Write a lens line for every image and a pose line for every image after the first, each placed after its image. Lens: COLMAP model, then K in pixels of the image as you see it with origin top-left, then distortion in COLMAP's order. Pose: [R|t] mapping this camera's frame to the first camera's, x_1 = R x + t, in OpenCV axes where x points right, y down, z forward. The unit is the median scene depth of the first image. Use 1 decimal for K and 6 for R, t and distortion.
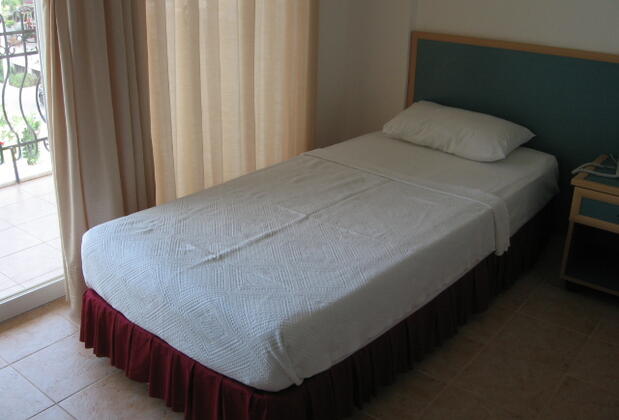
lens RADIAL K [[653.2, 0, 309.6], [0, 653.2, 189.9], [0, 0, 1]] dist [-0.108639, -0.004484]
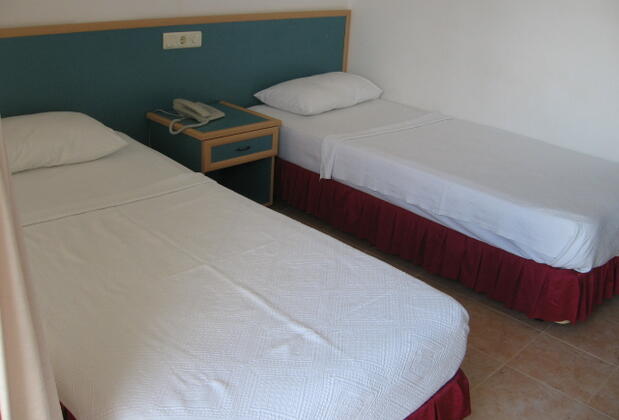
lens RADIAL K [[653.2, 0, 309.6], [0, 653.2, 189.9], [0, 0, 1]] dist [-0.108639, -0.004484]
pose [[0.148181, -0.376534, 0.914475, -0.657058], [0.309800, 0.895815, 0.318651, -0.248656], [-0.939184, 0.236086, 0.249393, 0.635310]]
